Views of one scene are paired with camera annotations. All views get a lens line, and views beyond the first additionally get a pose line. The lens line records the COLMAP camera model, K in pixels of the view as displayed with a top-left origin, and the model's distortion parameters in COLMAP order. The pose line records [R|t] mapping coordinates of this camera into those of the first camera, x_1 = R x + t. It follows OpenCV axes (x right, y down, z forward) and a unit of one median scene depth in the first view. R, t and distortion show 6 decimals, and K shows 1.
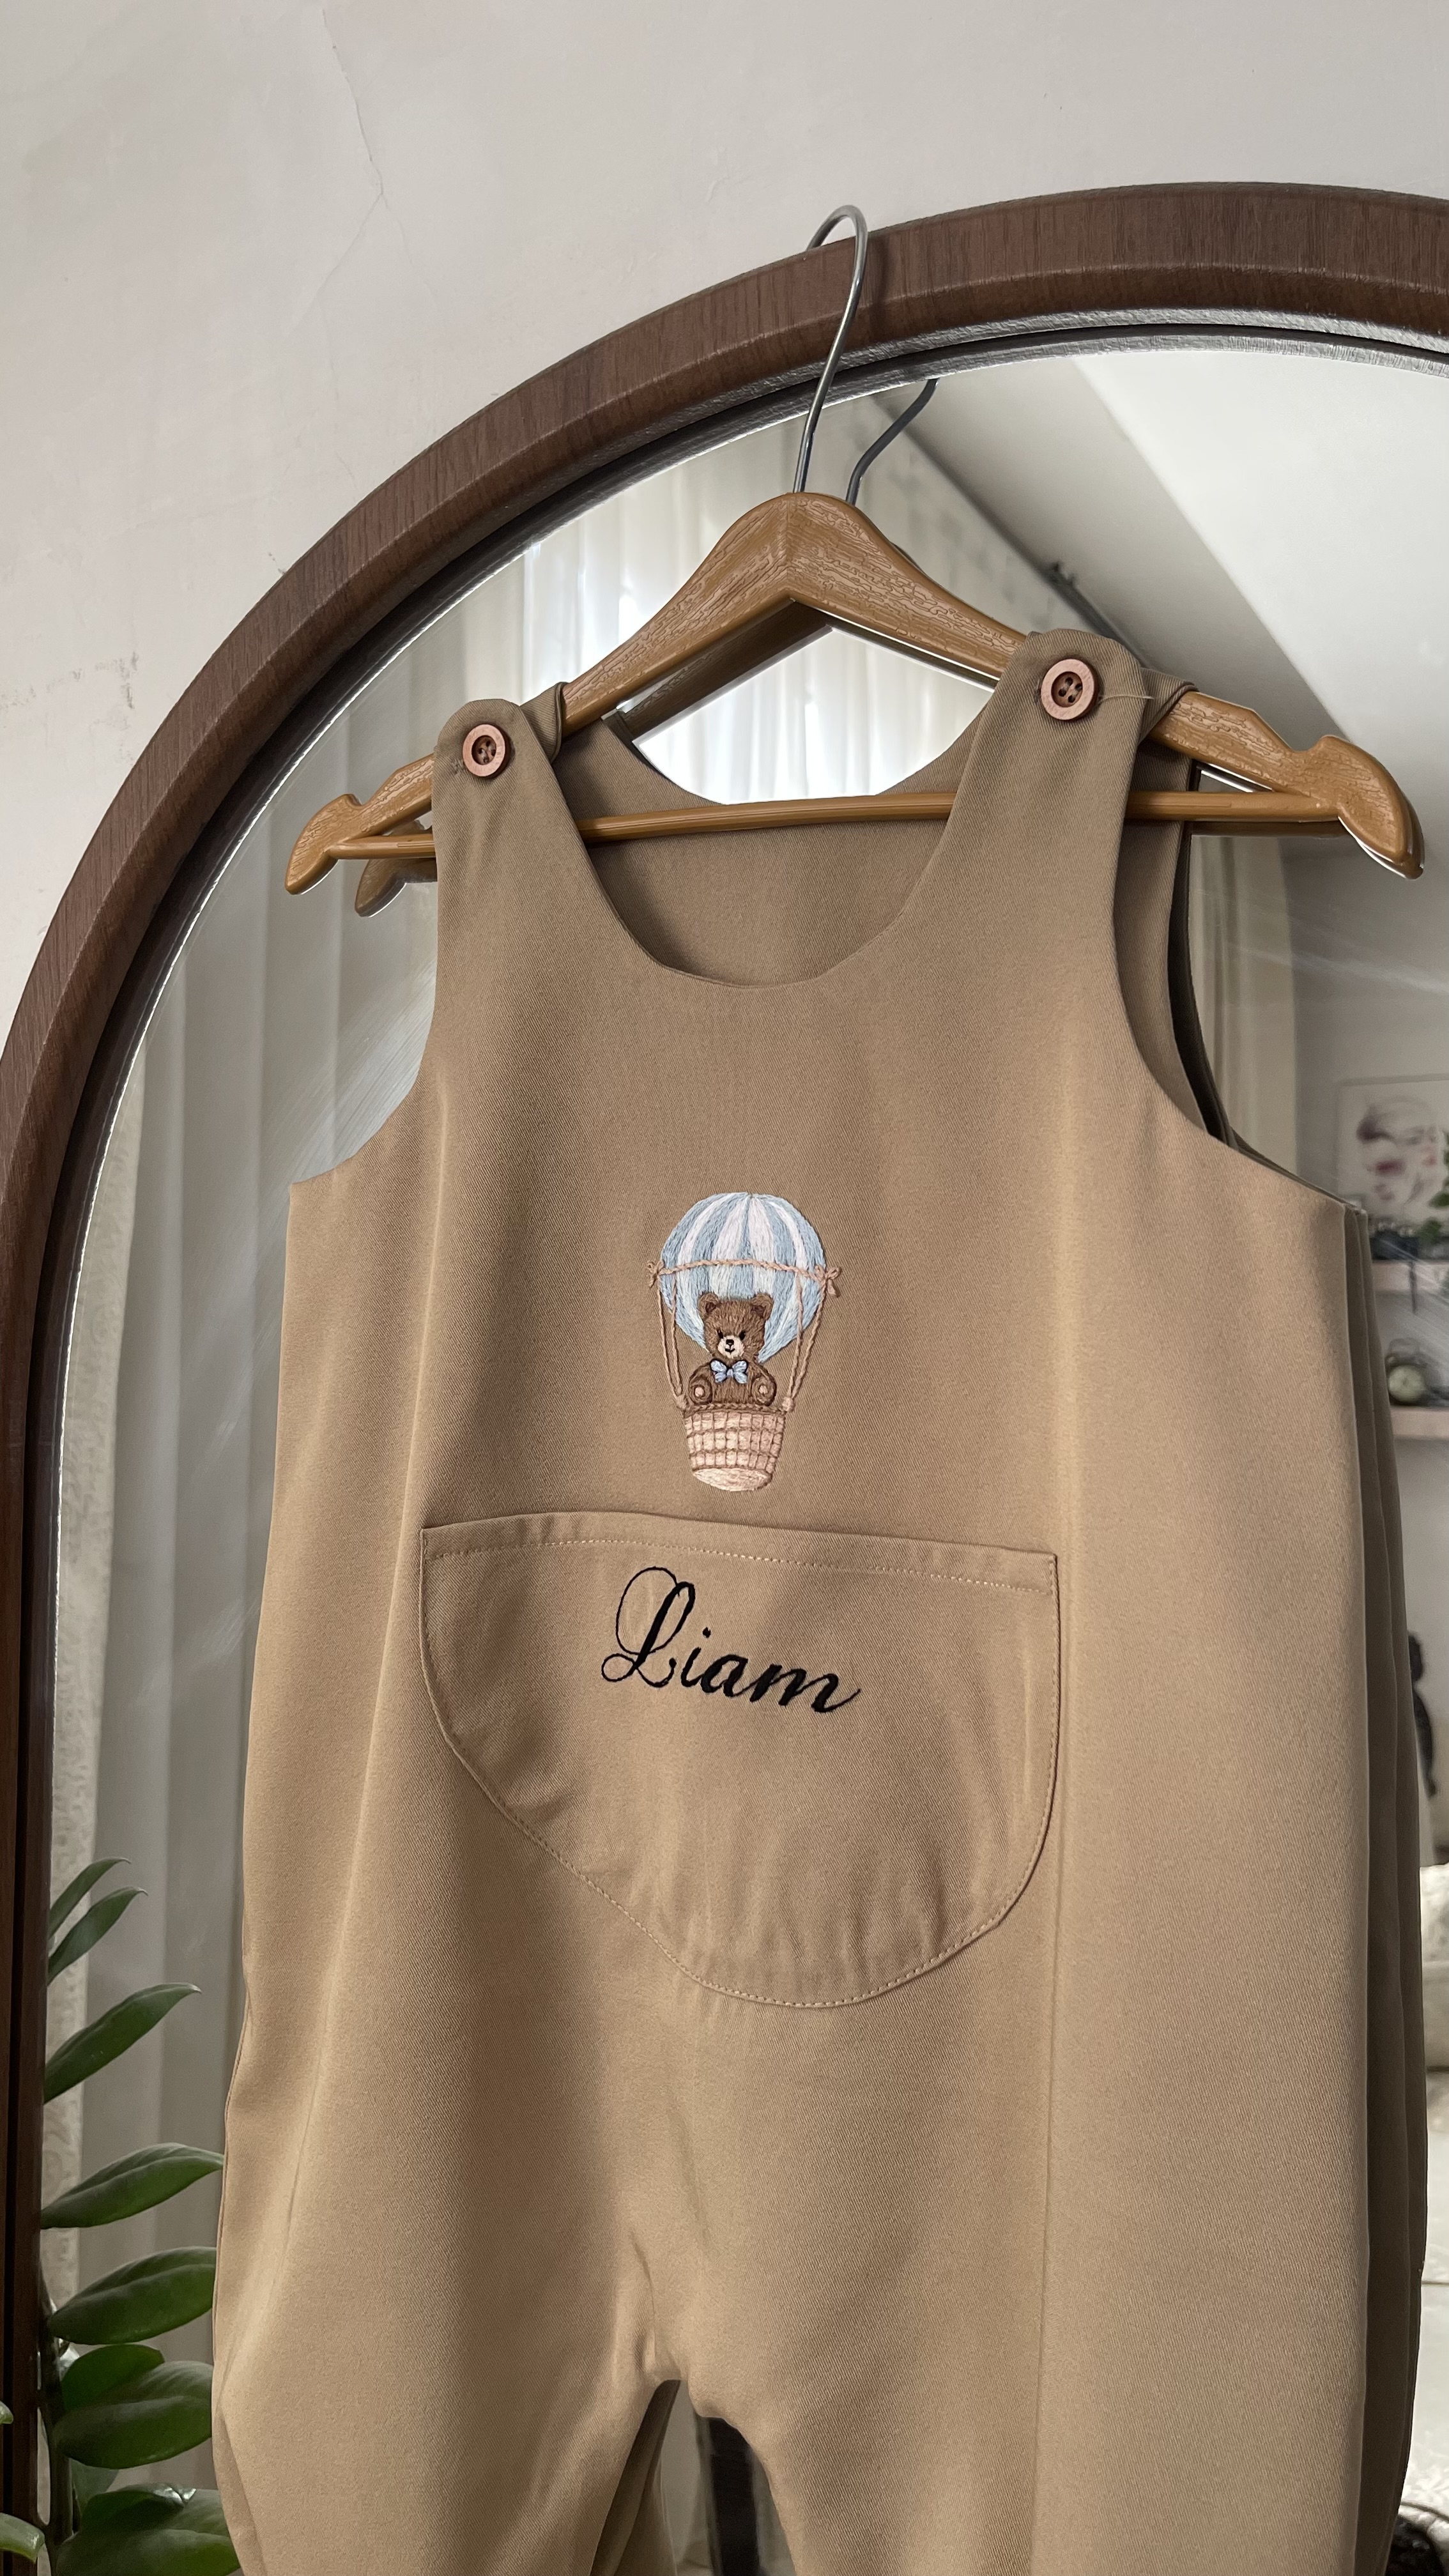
lens RADIAL K [[1807.0, 0, 722.6], [0, 1807.0, 1308.6], [0, 0, 1]] dist [0.034752, -0.077206]
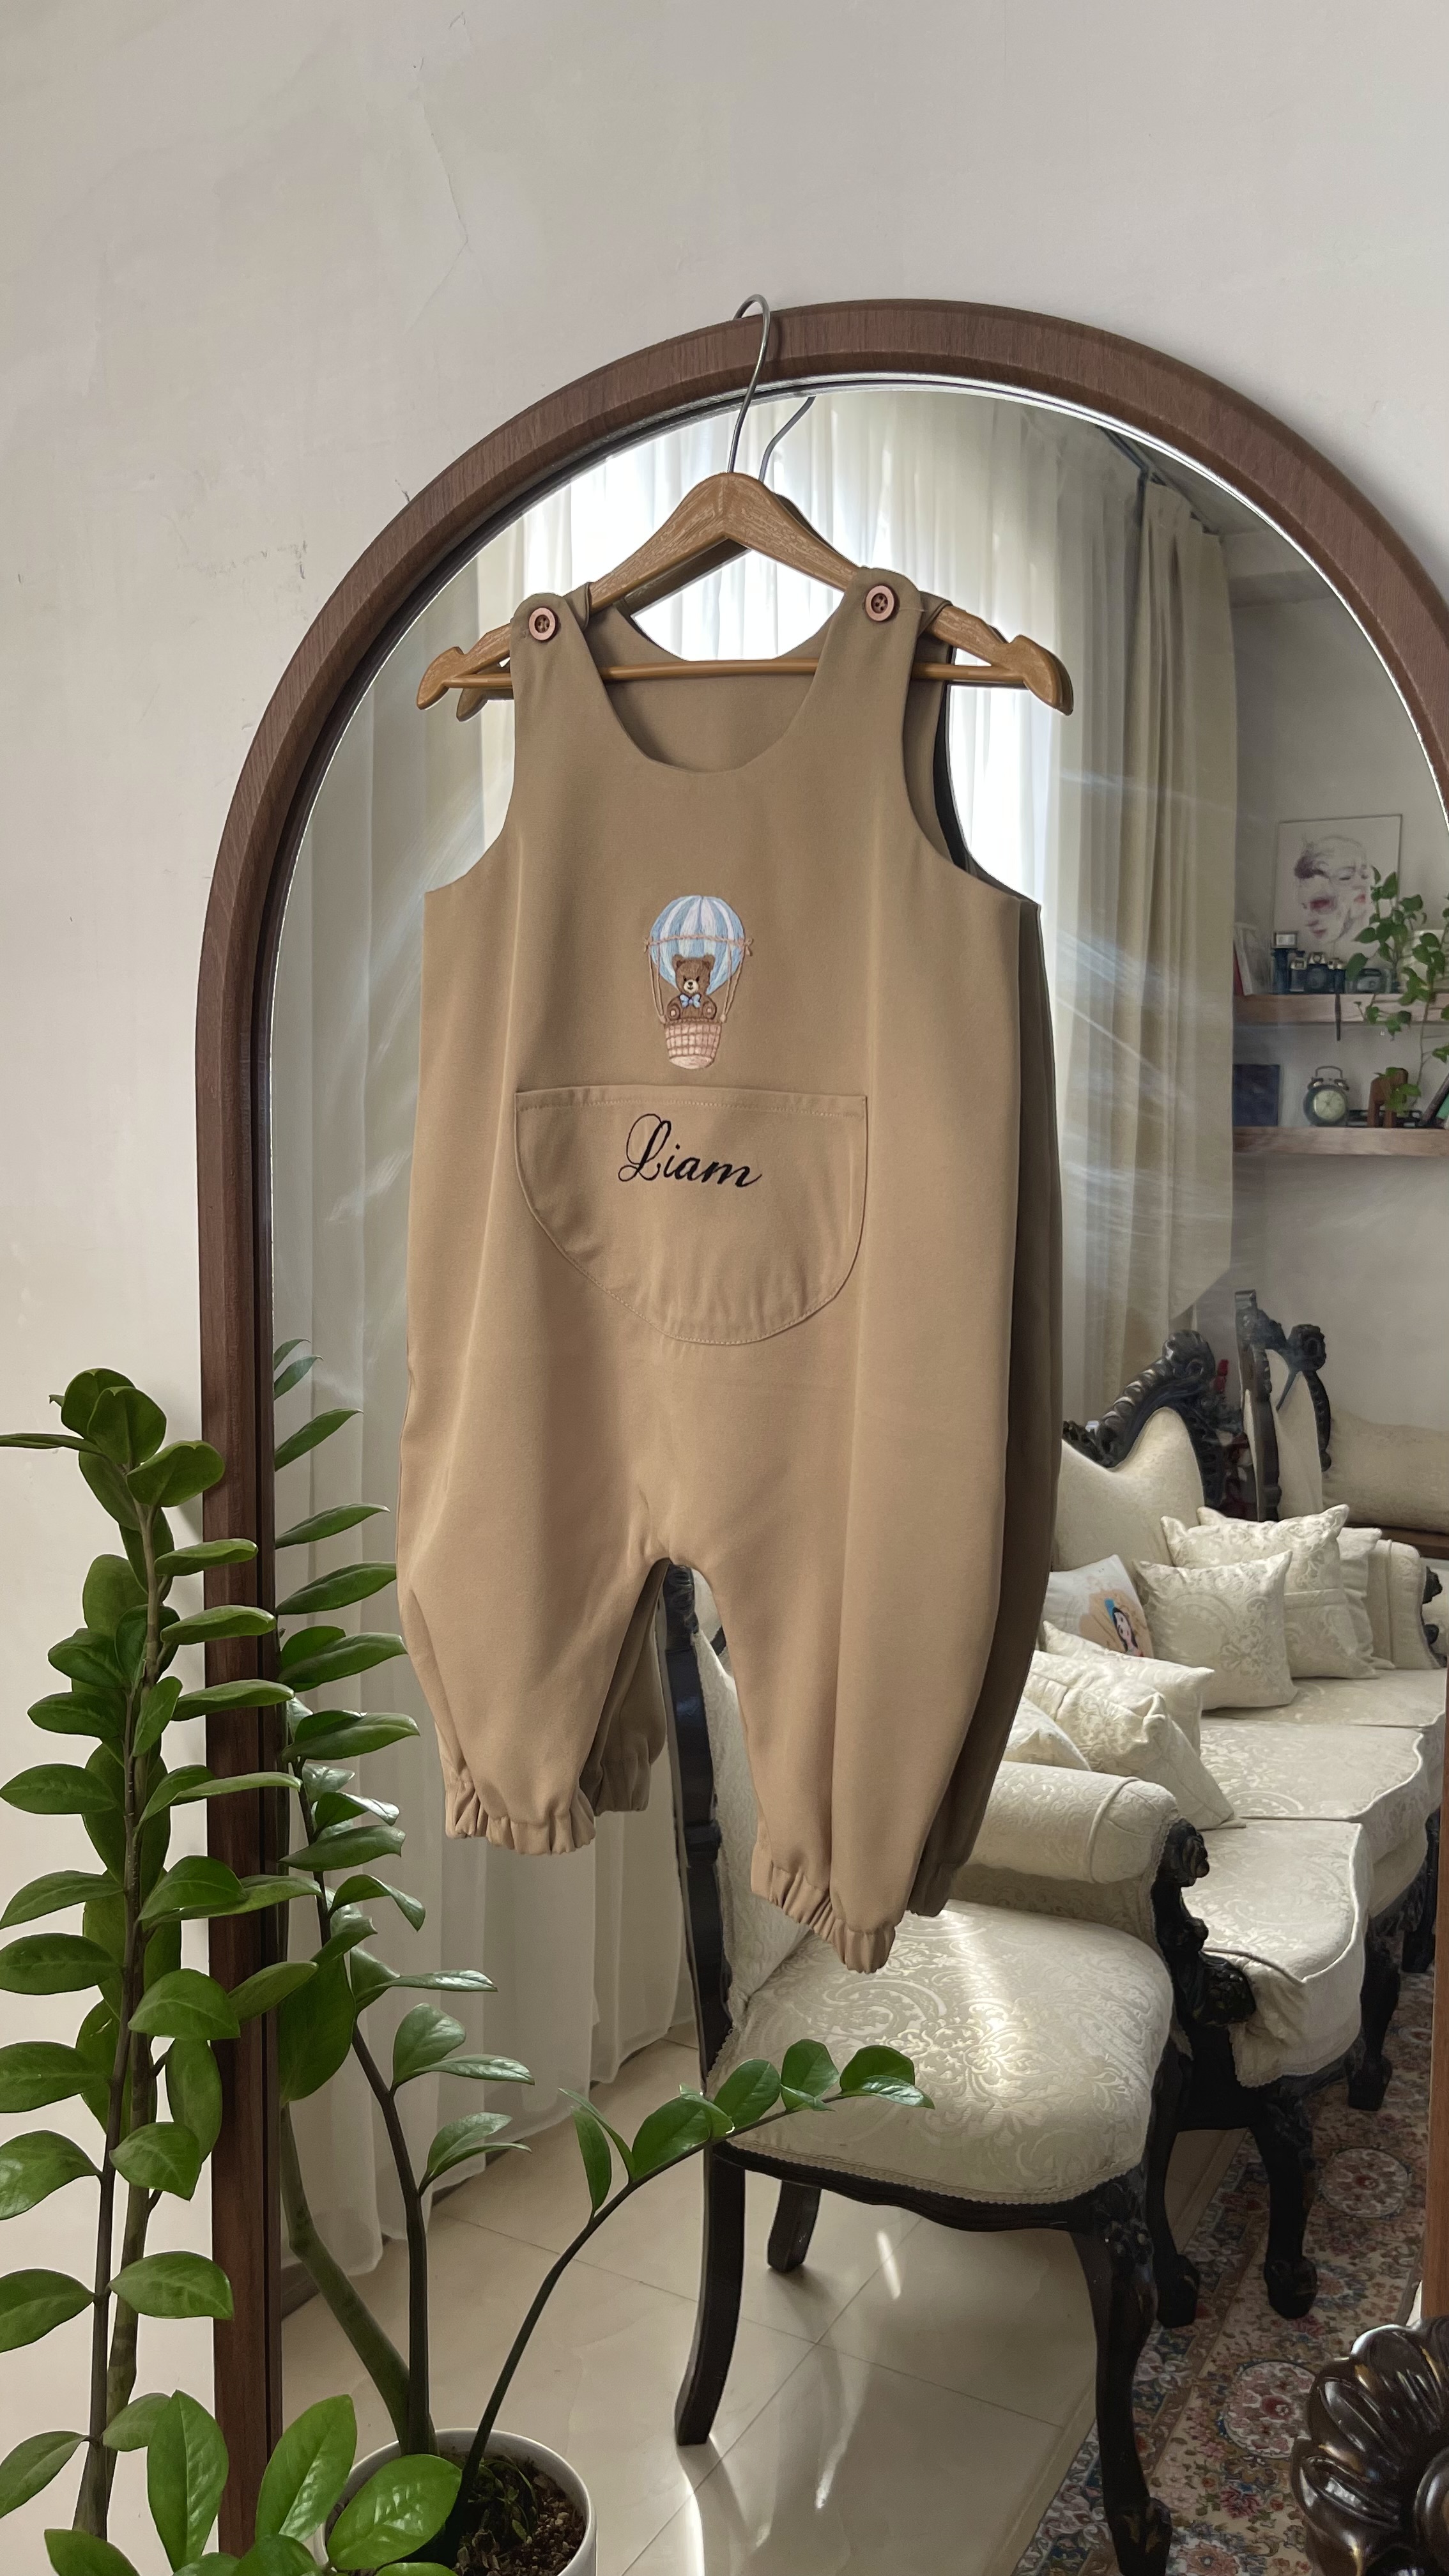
lens RADIAL K [[1807.0, 0, 722.6], [0, 1807.0, 1308.6], [0, 0, 1]] dist [0.034752, -0.077206]
pose [[0.999958, -0.001048, 0.009071, 0.018776], [-0.000224, 0.990278, 0.139102, 0.086166], [-0.009128, -0.139098, 0.990237, -0.775706]]
